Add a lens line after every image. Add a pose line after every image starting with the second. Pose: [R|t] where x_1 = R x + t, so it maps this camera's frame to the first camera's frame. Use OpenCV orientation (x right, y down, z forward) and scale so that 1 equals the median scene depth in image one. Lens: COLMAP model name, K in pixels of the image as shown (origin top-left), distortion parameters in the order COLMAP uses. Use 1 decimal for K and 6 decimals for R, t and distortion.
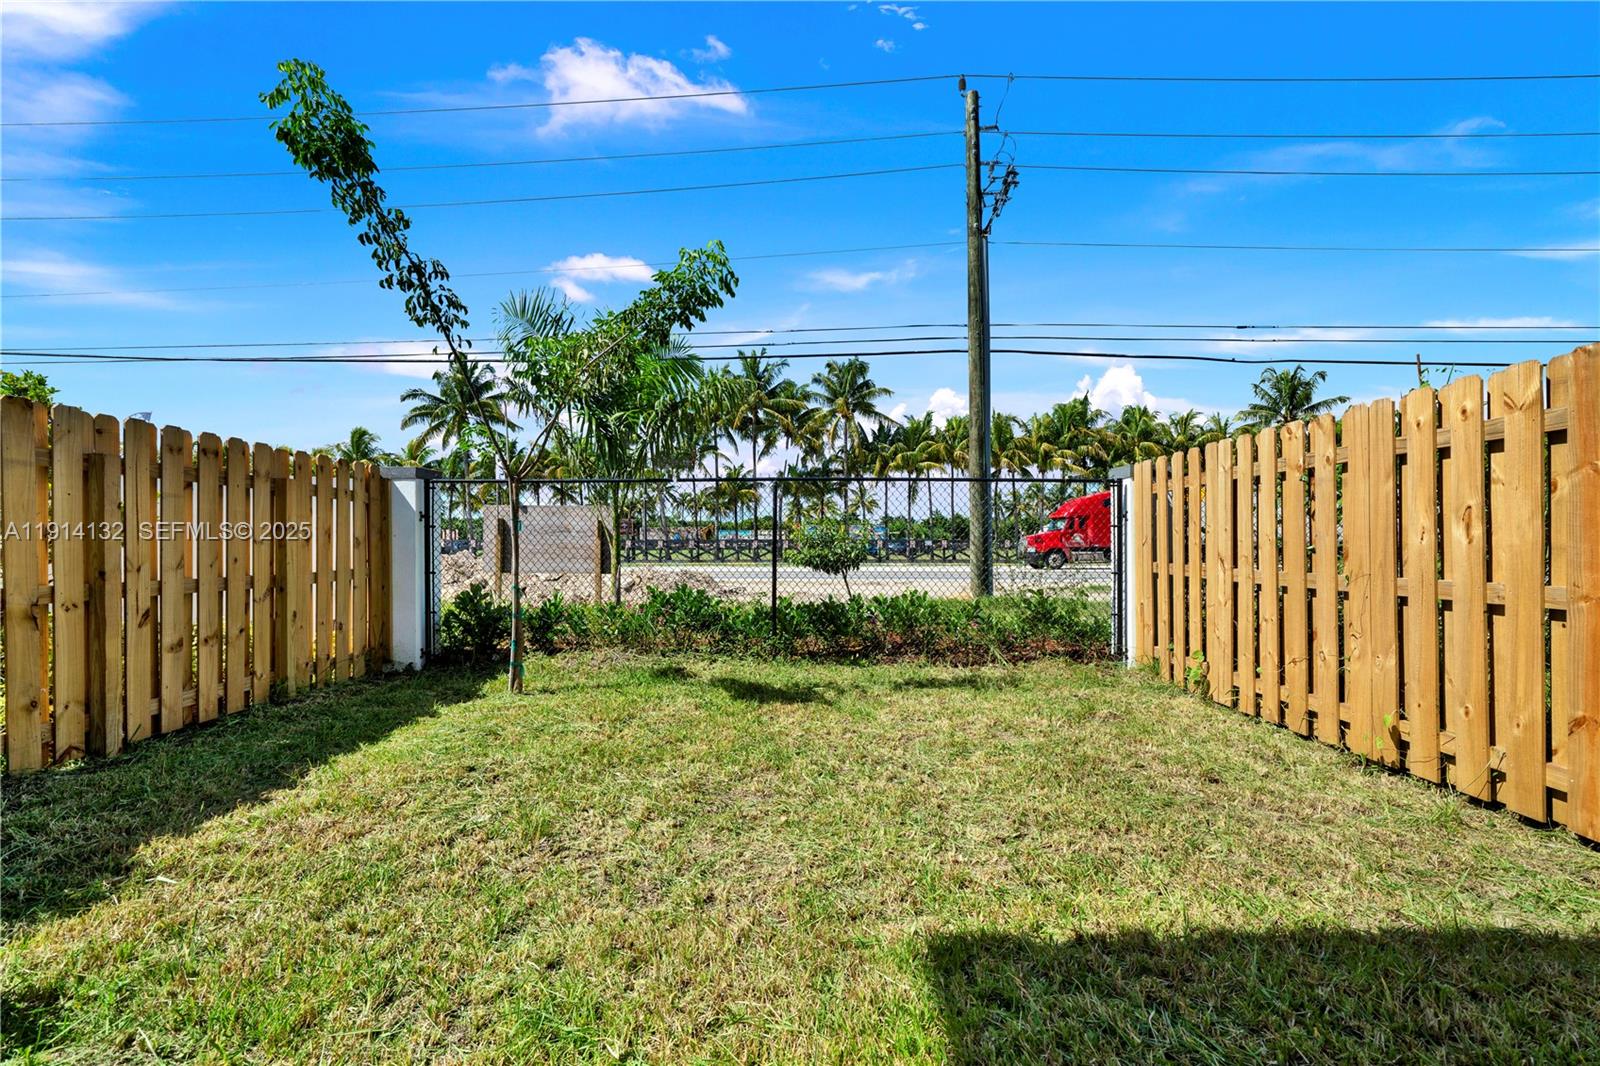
lens RADIAL K [[713.4, 0, 792.9], [0, 713.4, 532.5], [0, 0, 1]] dist [-0.000775, 0.000027]
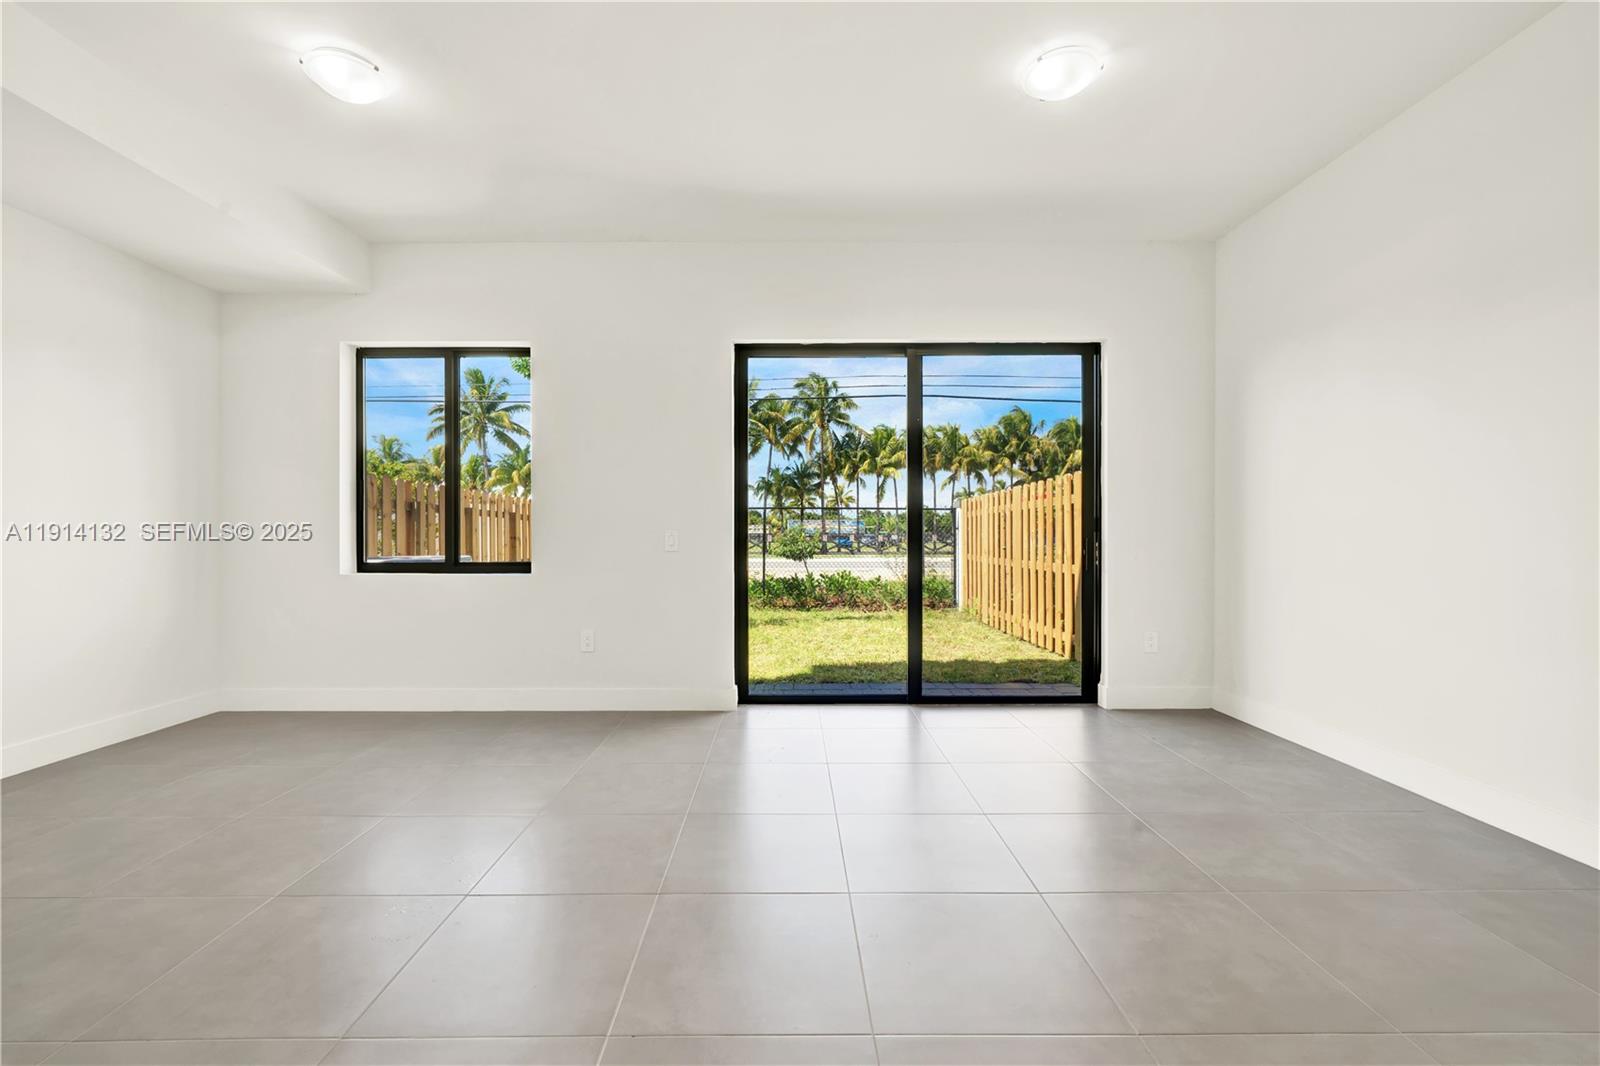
lens RADIAL K [[678.4, 0, 794.6], [0, 678.4, 535.0], [0, 0, 1]] dist [0.000579, -0.000040]
pose [[0.999618, -0.002647, 0.027527, 0.001629], [0.002274, 0.999906, 0.013555, -0.010954], [-0.027560, -0.013488, 0.999529, -0.250957]]
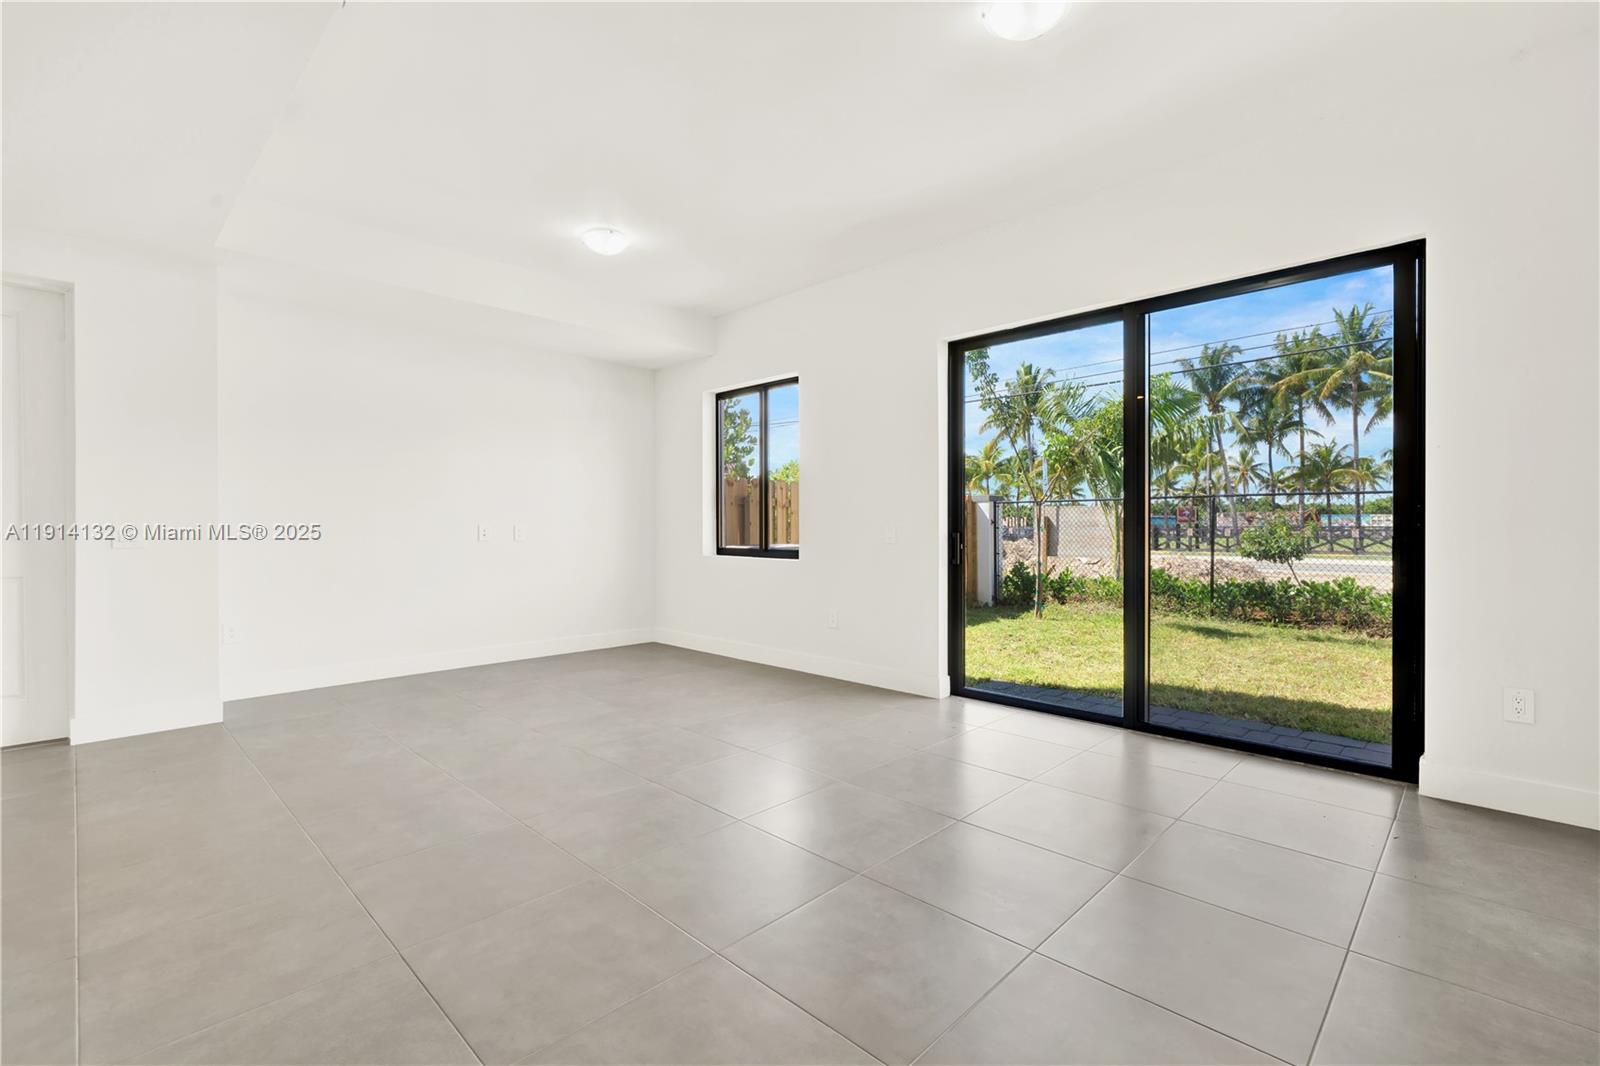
lens RADIAL K [[713.4, 0, 792.9], [0, 713.4, 532.5], [0, 0, 1]] dist [-0.000775, 0.000027]
pose [[0.727114, 0.004732, -0.686501, 0.126190], [0.008917, 0.999827, 0.016337, -0.011112], [0.686459, -0.018000, 0.726945, -0.236117]]
